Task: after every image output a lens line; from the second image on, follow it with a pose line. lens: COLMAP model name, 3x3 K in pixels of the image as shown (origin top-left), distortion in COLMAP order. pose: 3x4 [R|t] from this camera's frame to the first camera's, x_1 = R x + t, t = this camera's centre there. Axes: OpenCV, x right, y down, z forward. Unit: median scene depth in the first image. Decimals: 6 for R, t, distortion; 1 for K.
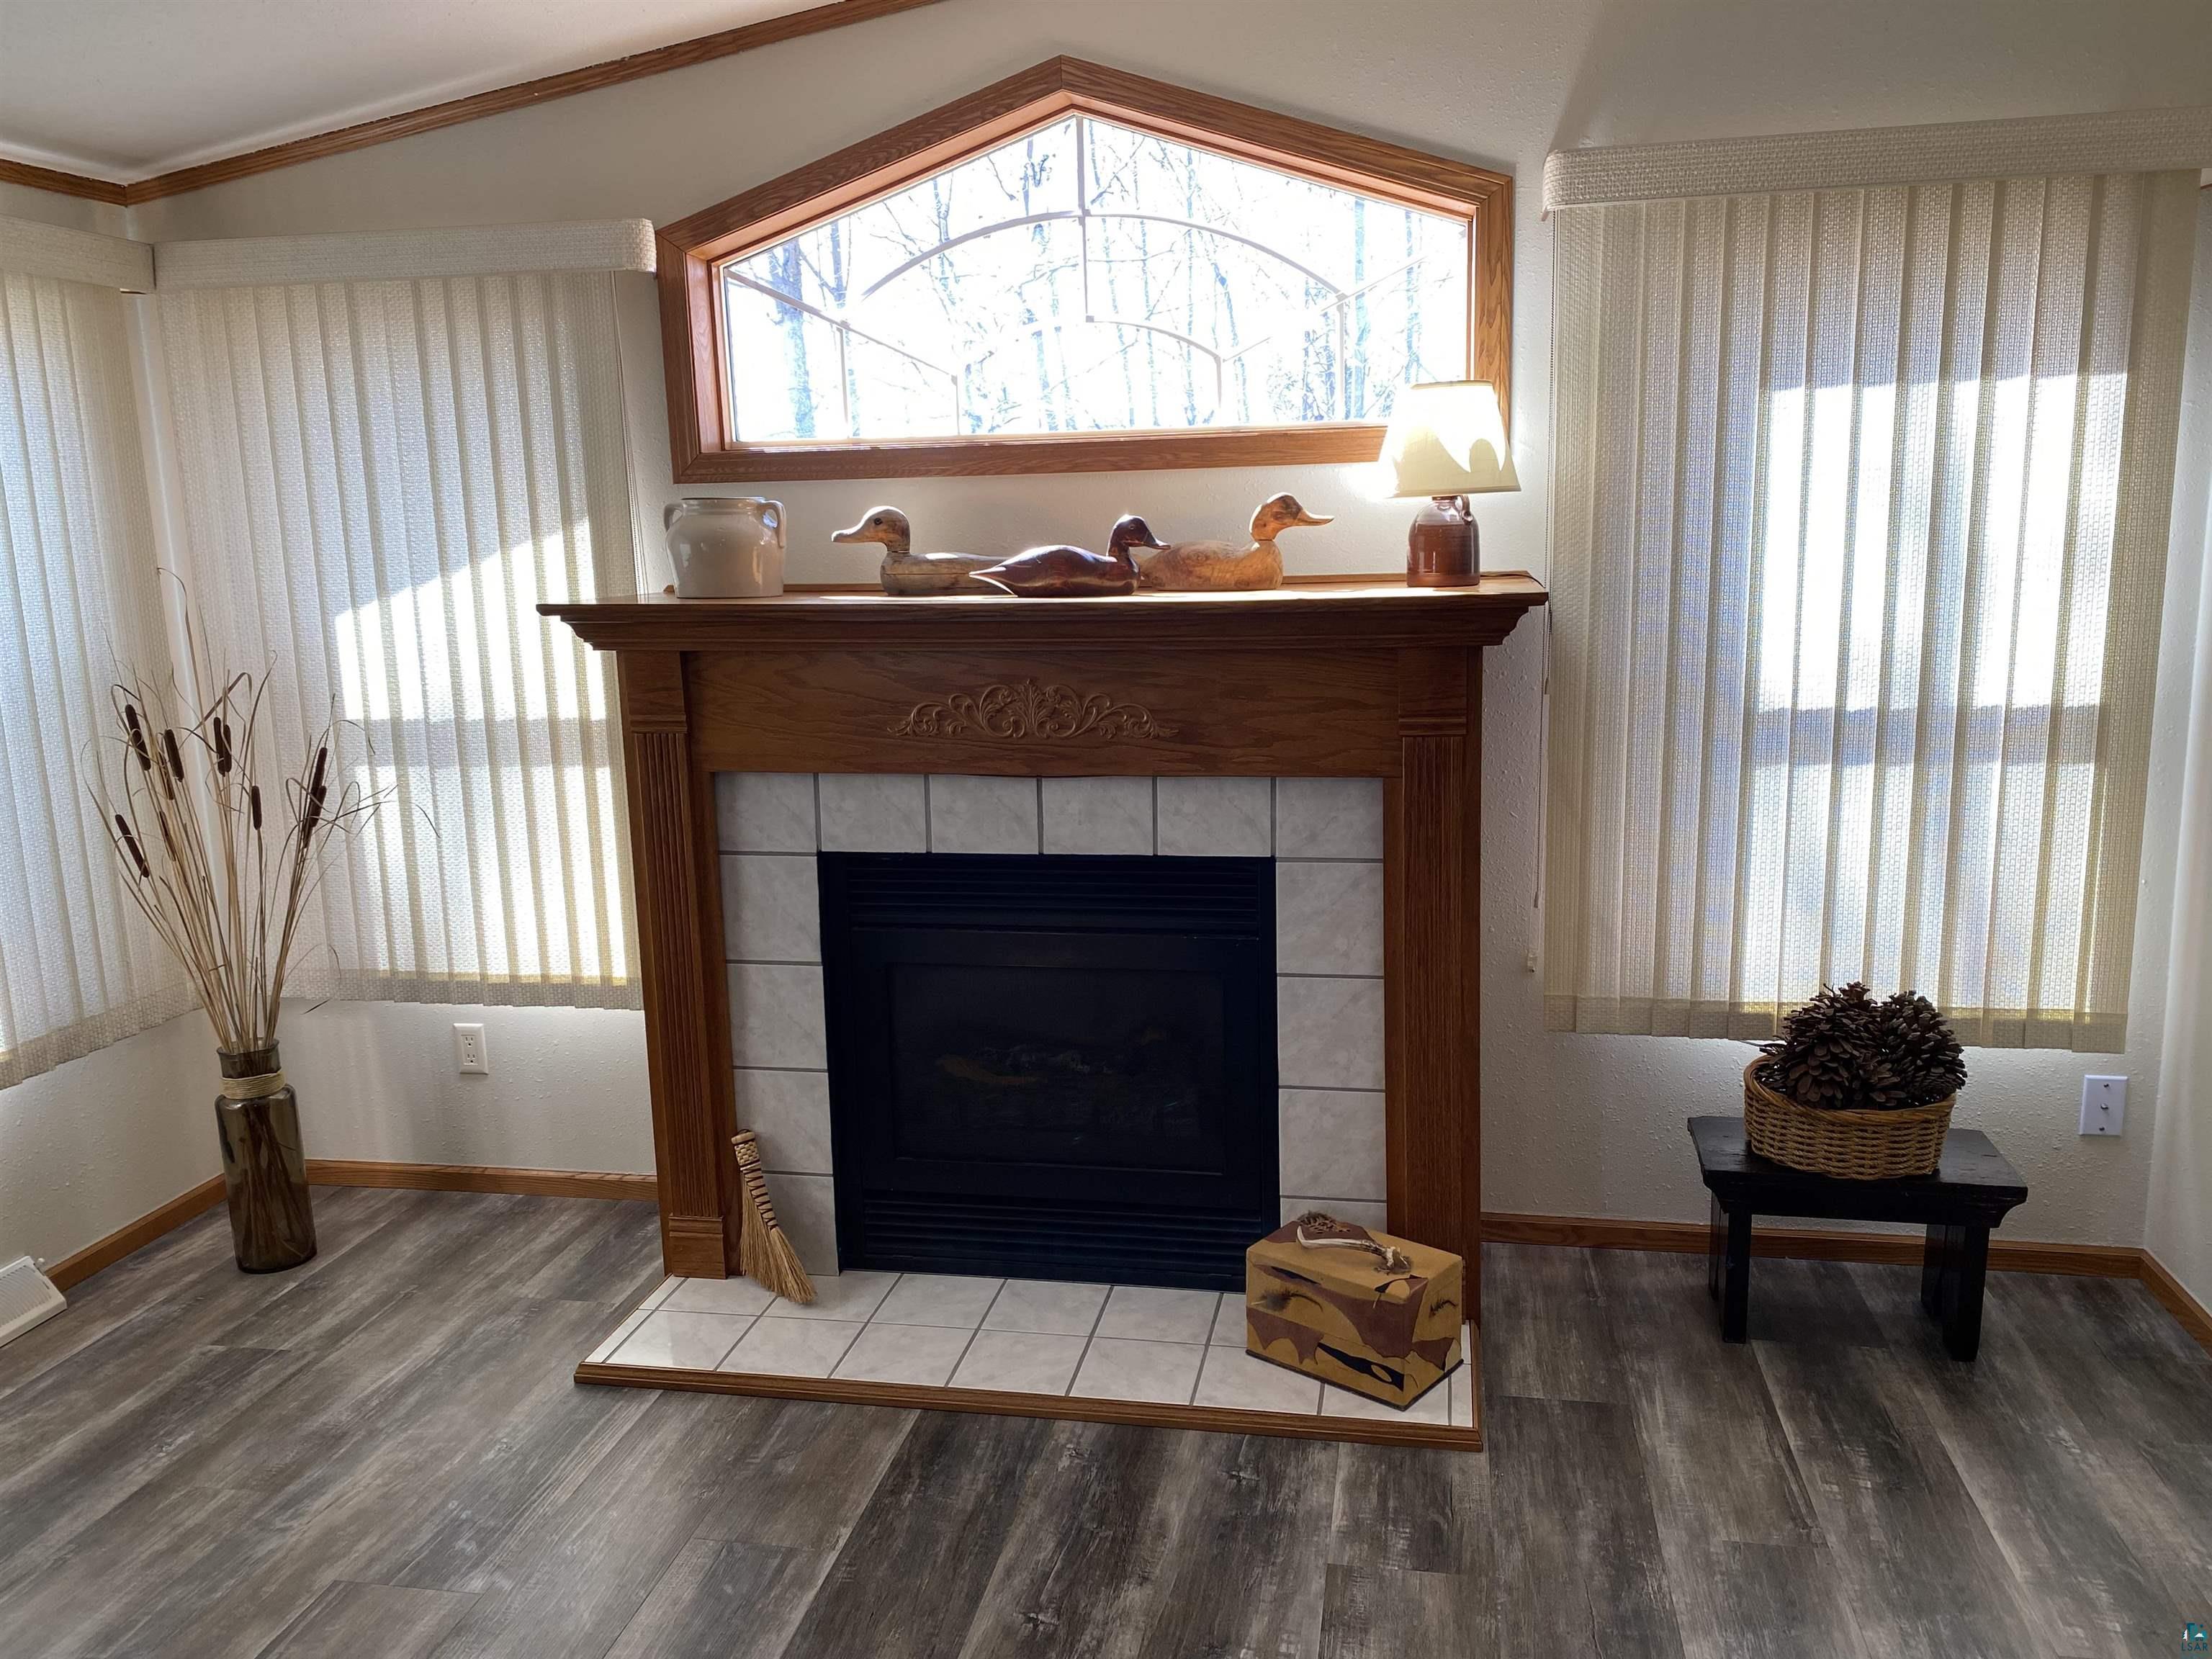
lens RADIAL K [[1671.0, 0, 1112.7], [0, 1671.0, 819.7], [0, 0, 1]] dist [0.081975, -0.107918]
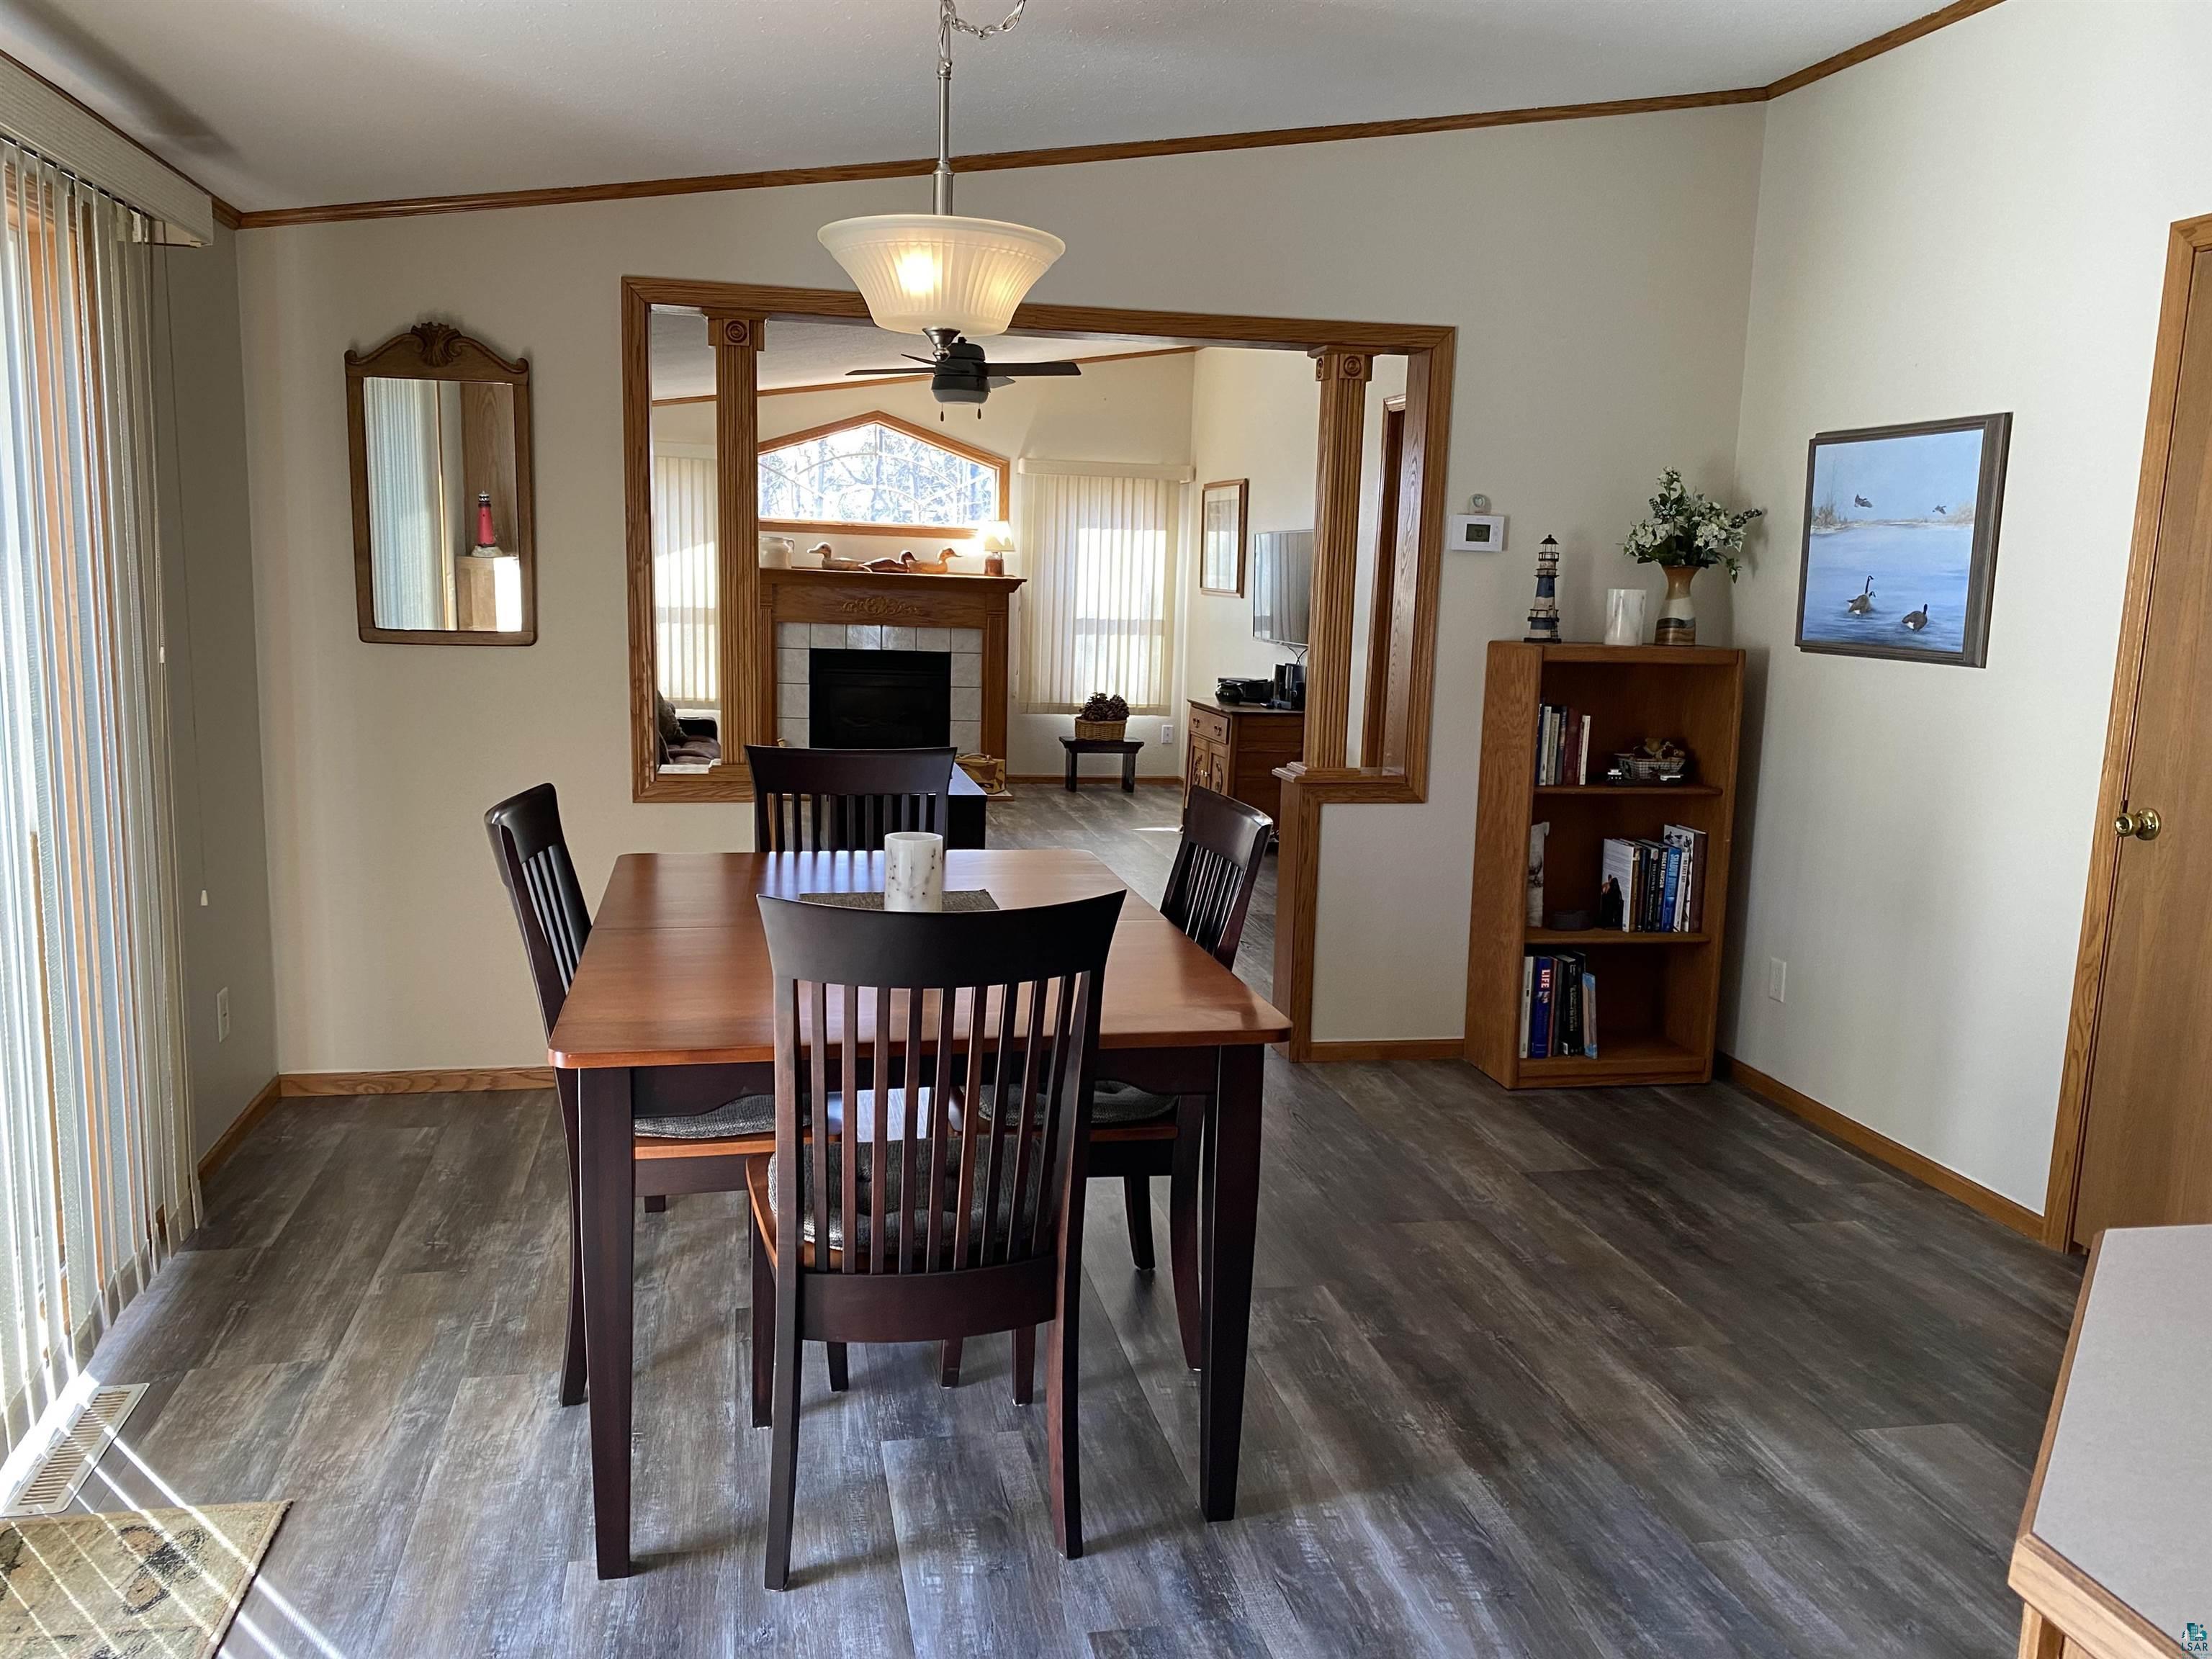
lens RADIAL K [[1668.2, 0, 1091.5], [0, 1668.2, 831.4], [0, 0, 1]] dist [0.125794, -0.103250]
pose [[0.922695, -0.004080, 0.385509, -0.954174], [0.014347, 0.999615, -0.023758, 0.472705], [-0.385263, 0.027453, 0.922398, -2.258579]]
